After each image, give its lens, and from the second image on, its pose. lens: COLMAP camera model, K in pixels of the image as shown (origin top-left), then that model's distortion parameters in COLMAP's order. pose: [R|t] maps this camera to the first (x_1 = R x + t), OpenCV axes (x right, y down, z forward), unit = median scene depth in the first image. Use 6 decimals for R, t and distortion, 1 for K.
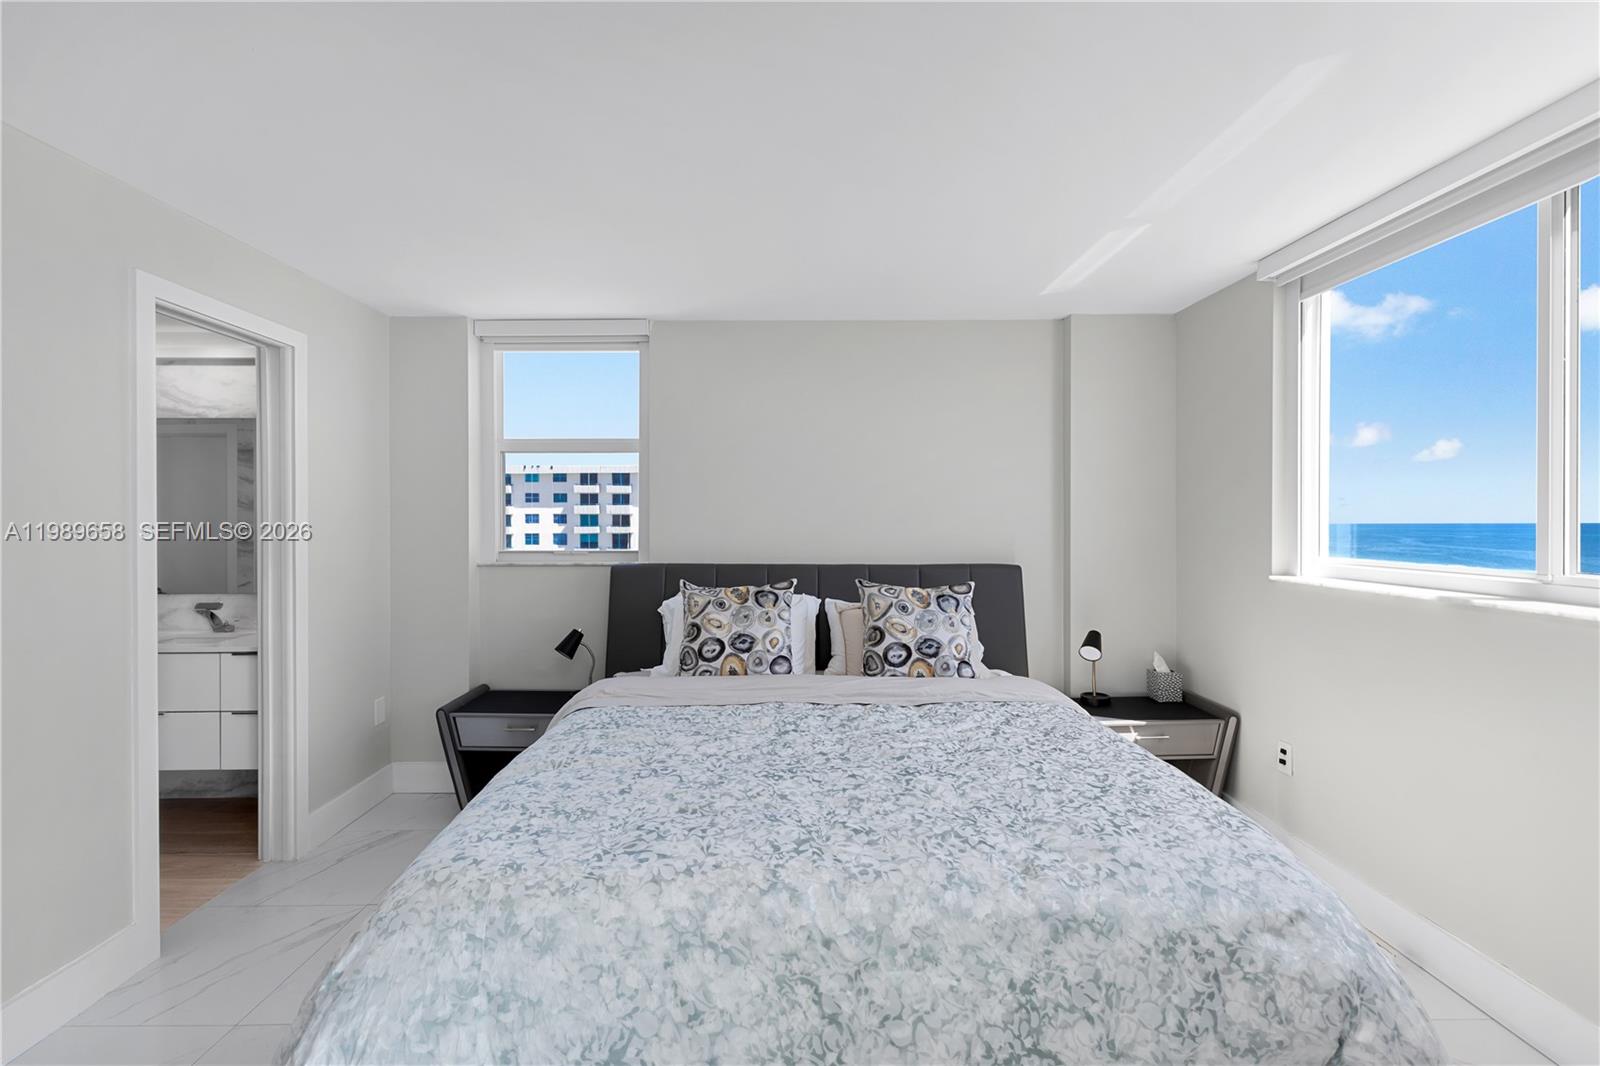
lens RADIAL K [[692.4, 0, 793.3], [0, 692.4, 522.3], [0, 0, 1]] dist [0.020781, -0.007169]
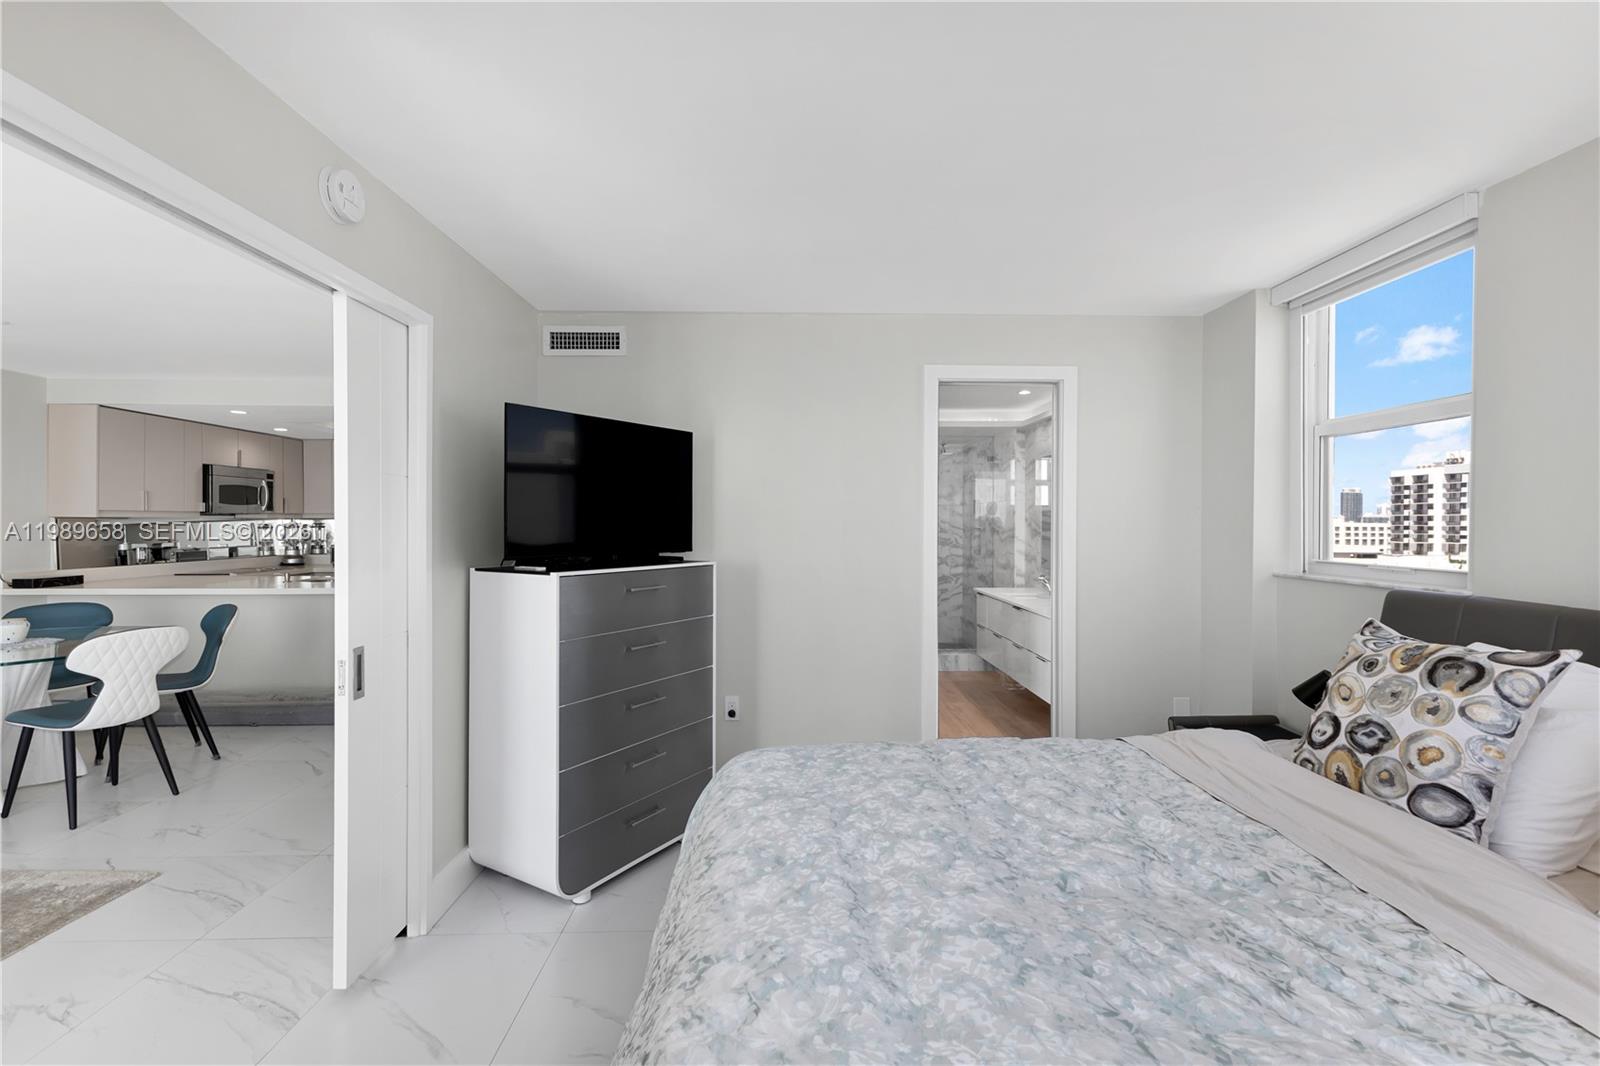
lens RADIAL K [[692.4, 0, 806.7], [0, 692.4, 522.9], [0, 0, 1]] dist [0.020781, -0.007169]
pose [[0.013749, 0.000752, -0.999905, 0.366621], [-0.001966, 0.999998, 0.000725, -0.000833], [0.999904, 0.001955, 0.013750, 0.388631]]
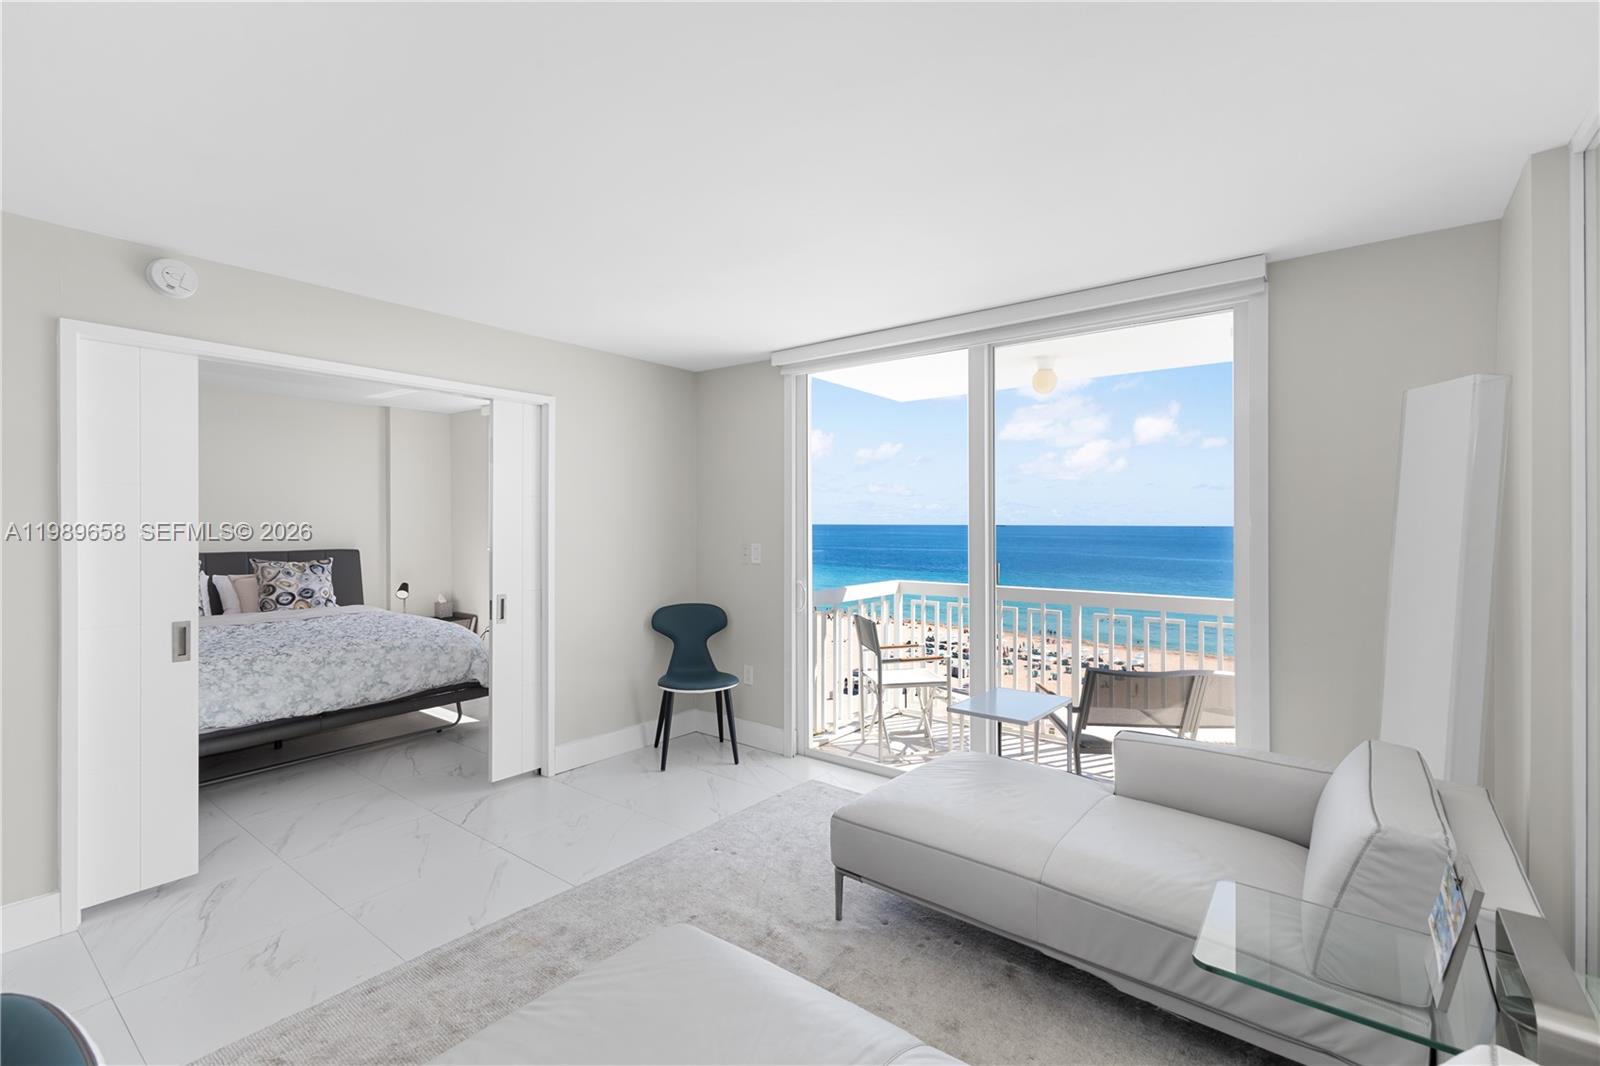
lens RADIAL K [[692.4, 0, 816.5], [0, 692.4, 531.4], [0, 0, 1]] dist [0.020781, -0.007169]
pose [[0.595592, -0.004913, 0.803272, -0.483755], [-0.006394, 0.999921, 0.010856, -0.011378], [-0.803262, -0.011602, 0.595513, -1.179129]]
